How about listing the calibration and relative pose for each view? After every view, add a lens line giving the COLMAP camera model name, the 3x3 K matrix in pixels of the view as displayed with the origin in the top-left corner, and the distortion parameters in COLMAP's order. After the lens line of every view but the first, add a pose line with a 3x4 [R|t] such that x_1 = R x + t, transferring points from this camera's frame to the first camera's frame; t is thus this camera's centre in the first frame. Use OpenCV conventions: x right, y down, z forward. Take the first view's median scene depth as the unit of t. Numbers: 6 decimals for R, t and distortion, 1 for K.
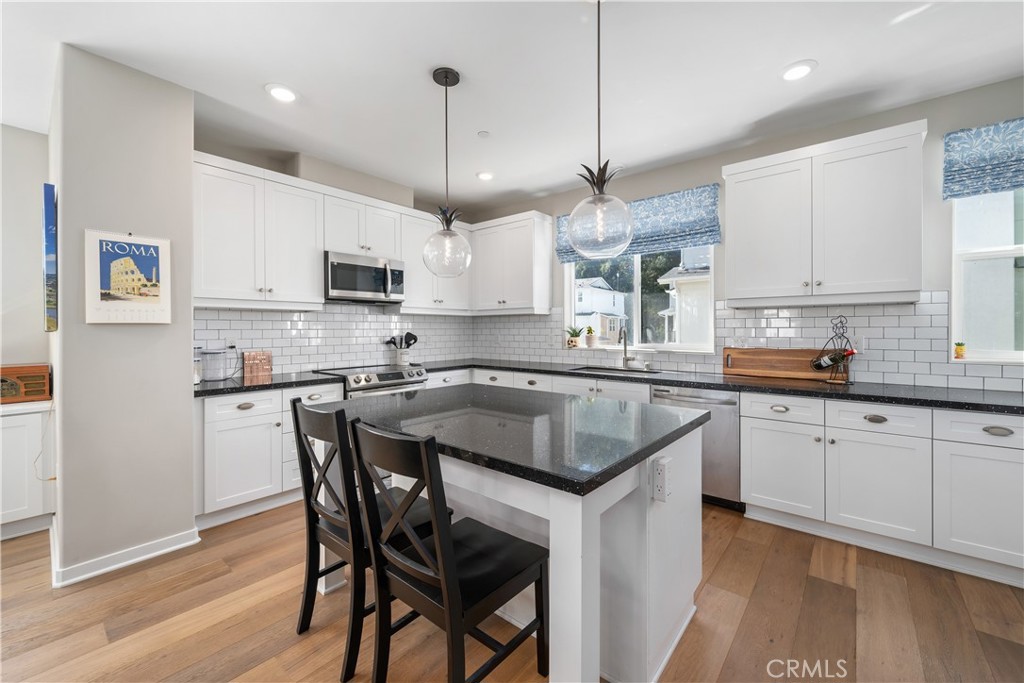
lens RADIAL K [[419.9, 0, 515.8], [0, 419.9, 333.8], [0, 0, 1]] dist [0.000070, -0.000139]
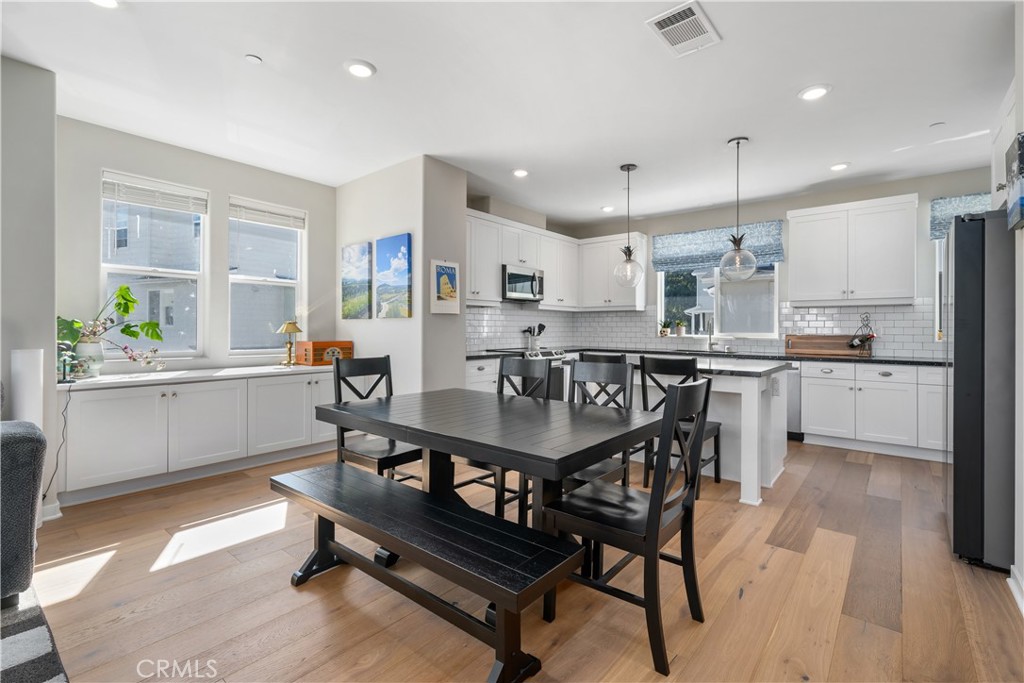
lens RADIAL K [[475.7, 0, 509.5], [0, 475.7, 330.6], [0, 0, 1]] dist [-0.001569, 0.000242]
pose [[0.999954, 0.007782, -0.005583, -0.413603], [-0.007822, 0.999944, -0.007101, 0.035938], [0.005527, 0.007144, 0.999959, -0.591199]]
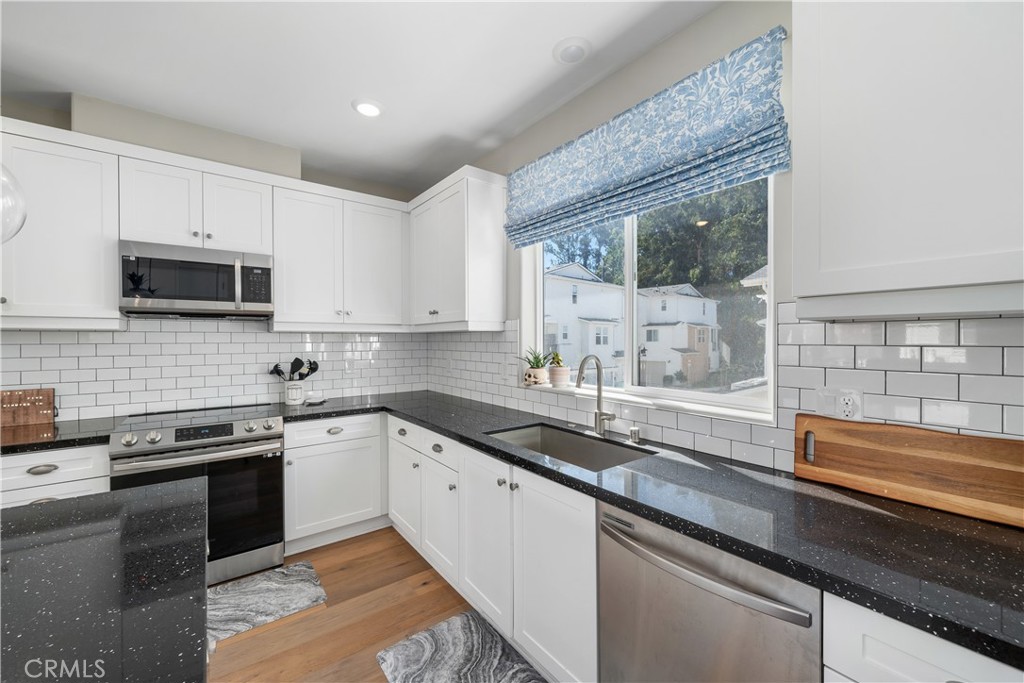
lens RADIAL K [[408.1, 0, 508.0], [0, 408.1, 343.1], [0, 0, 1]] dist [0.000545, 0.000032]
pose [[0.972248, 0.003327, -0.233931, 0.293862], [-0.003517, 0.999994, -0.000397, -0.034900], [0.233928, 0.001208, 0.972253, 0.506929]]
